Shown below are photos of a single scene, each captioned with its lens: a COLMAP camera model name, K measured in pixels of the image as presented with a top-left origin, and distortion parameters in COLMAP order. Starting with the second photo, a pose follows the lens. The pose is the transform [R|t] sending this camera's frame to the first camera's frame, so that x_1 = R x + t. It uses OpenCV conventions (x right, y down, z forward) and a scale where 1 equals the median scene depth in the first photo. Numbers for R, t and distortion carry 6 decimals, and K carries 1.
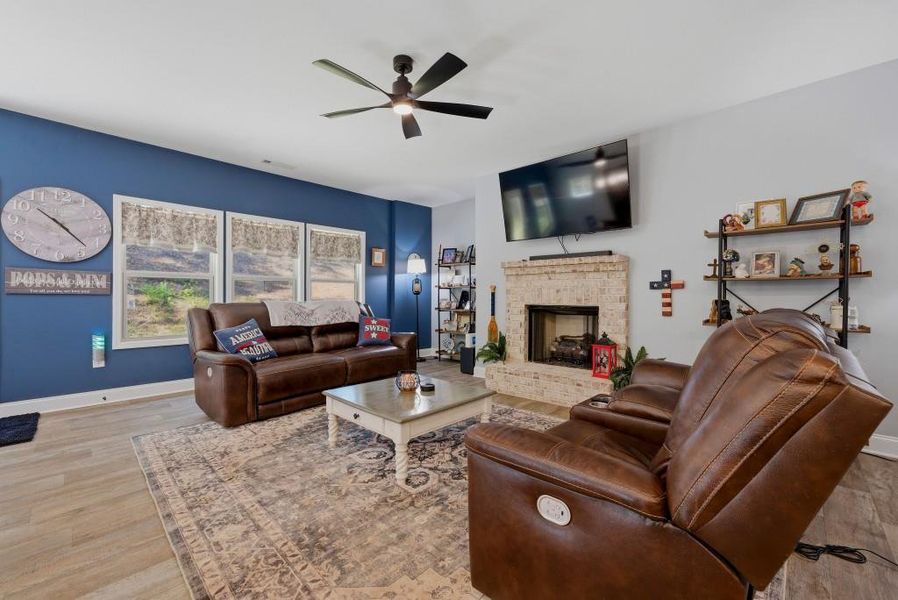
lens RADIAL K [[367.8, 0, 449.0], [0, 367.8, 300.0], [0, 0, 1]] dist [-0.000961, 0.000115]
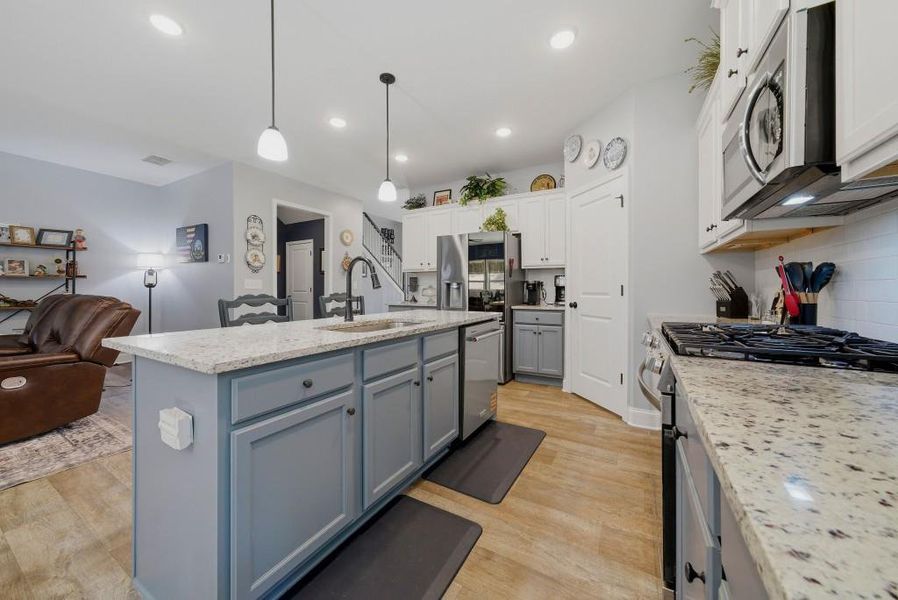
lens RADIAL K [[329.3, 0, 453.8], [0, 329.3, 288.1], [0, 0, 1]] dist [0.000540, 0.000213]
pose [[-0.235326, -0.000973, 0.971916, -0.699696], [0.006646, 0.999975, 0.002610, -0.000259], [-0.971894, 0.007074, -0.235313, -0.346075]]
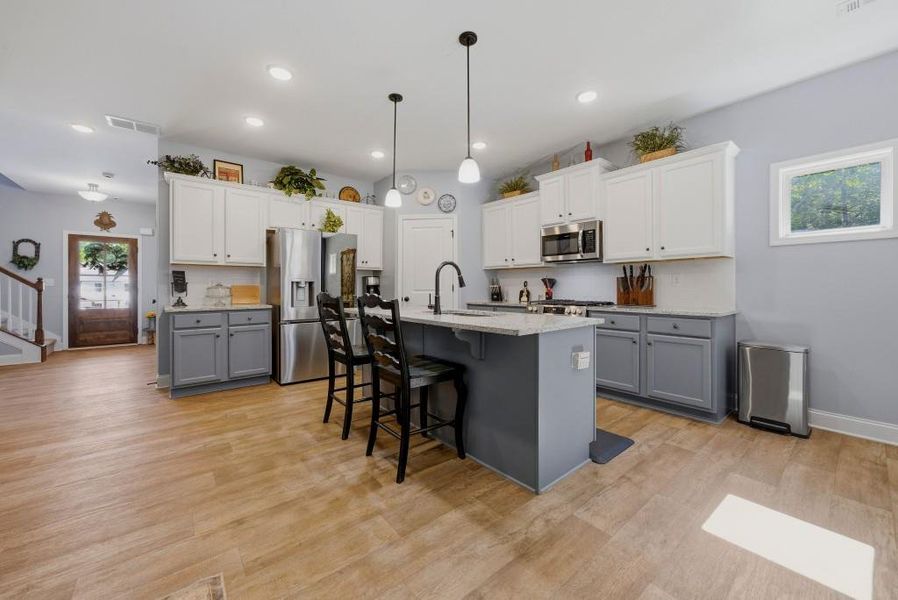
lens RADIAL K [[344.7, 0, 457.8], [0, 344.7, 287.3], [0, 0, 1]] dist [-0.002177, 0.000063]
pose [[-0.993420, -0.002947, 0.114491, -0.236803], [-0.002030, 0.999965, 0.008126, -0.005355], [-0.114511, 0.007840, -0.993391, 0.390875]]
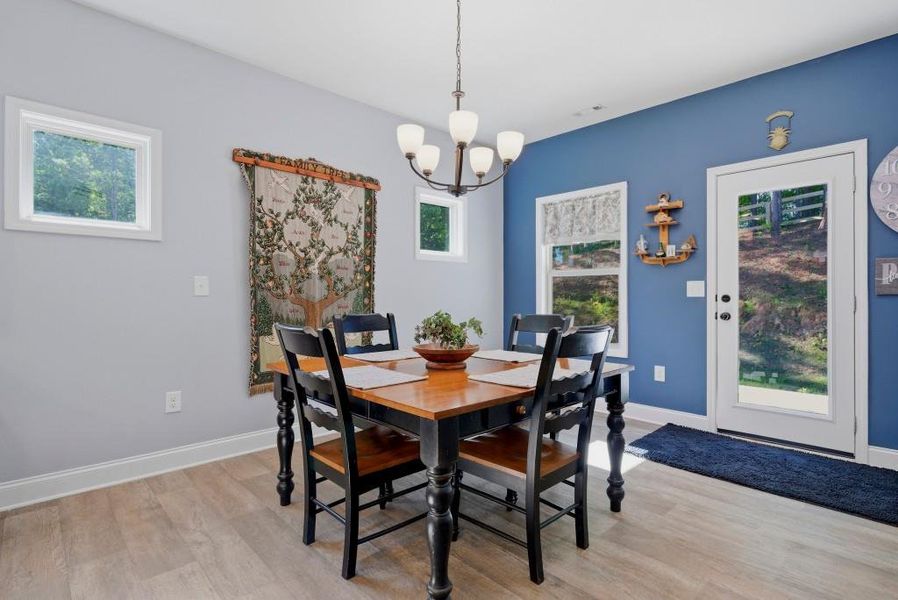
lens RADIAL K [[442.4, 0, 454.8], [0, 442.4, 296.3], [0, 0, 1]] dist [-0.003168, -0.000585]
pose [[-0.040196, -0.003822, -0.999184, -0.268357], [-0.008318, 0.999959, -0.003490, -0.003794], [0.999157, 0.008171, -0.040226, 0.186575]]
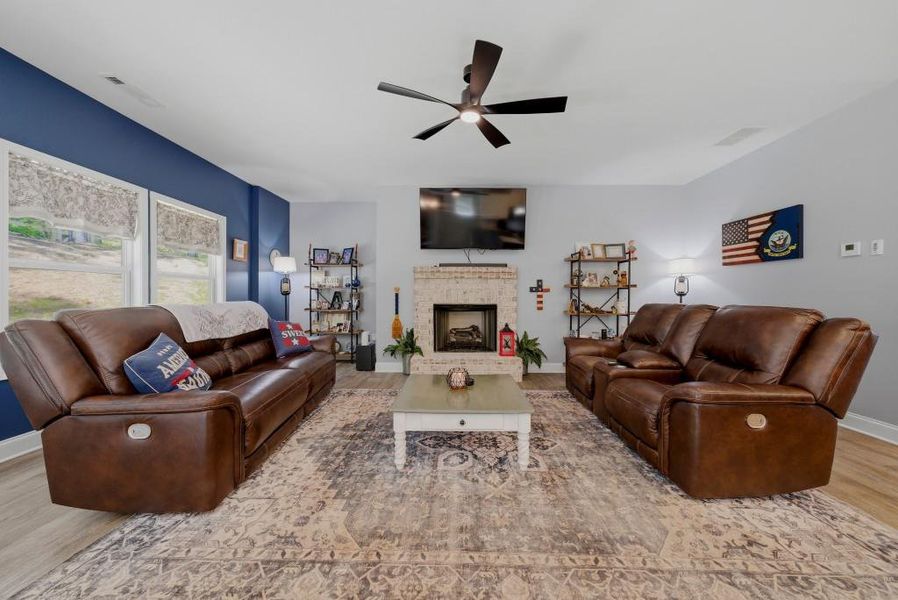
lens RADIAL K [[313.5, 0, 453.9], [0, 313.5, 295.4], [0, 0, 1]] dist [0.000769, 0.000166]
pose [[0.730791, 0.002167, 0.682598, -0.528968], [0.007012, 0.999918, -0.010681, -0.003966], [-0.682565, 0.012592, 0.730716, 0.264252]]
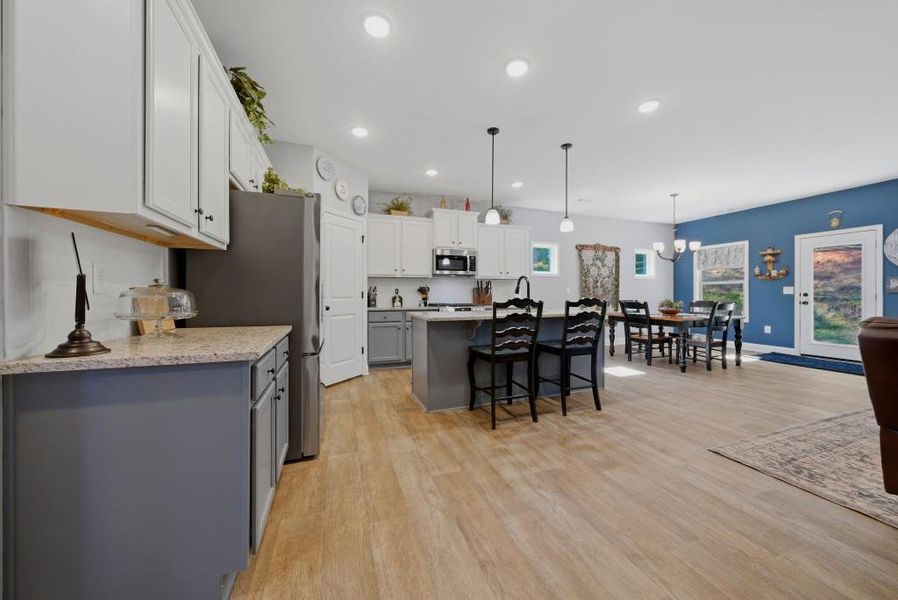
lens RADIAL K [[313.5, 0, 453.9], [0, 313.5, 295.4], [0, 0, 1]] dist [0.000769, 0.000166]
pose [[-0.438235, -0.001686, -0.898859, 0.785668], [-0.008891, 0.999957, 0.002458, 0.005880], [0.898817, 0.009069, -0.438231, -0.102885]]
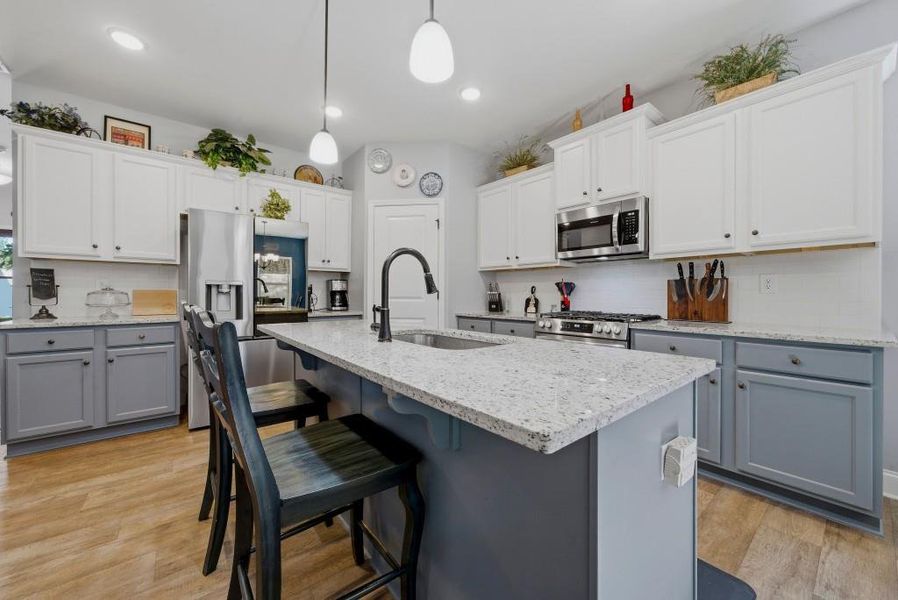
lens RADIAL K [[337.9, 0, 456.4], [0, 337.9, 295.6], [0, 0, 1]] dist [-0.002191, 0.000174]
pose [[-0.992052, -0.007395, 0.125609, -0.243996], [-0.006009, 0.999917, 0.011414, -0.000998], [-0.125683, 0.010568, -0.992014, 0.068842]]
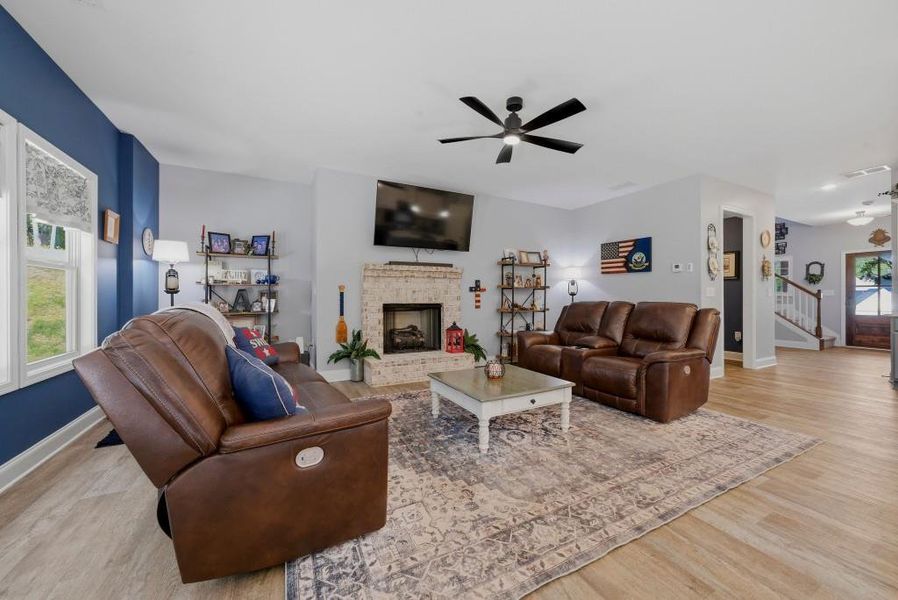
lens RADIAL K [[337.9, 0, 456.4], [0, 337.9, 295.6], [0, 0, 1]] dist [-0.002191, 0.000174]
pose [[0.305091, -0.000247, 0.952323, -0.849977], [0.008432, 0.999961, -0.002441, -0.008632], [-0.952286, 0.008775, 0.305081, 0.576774]]
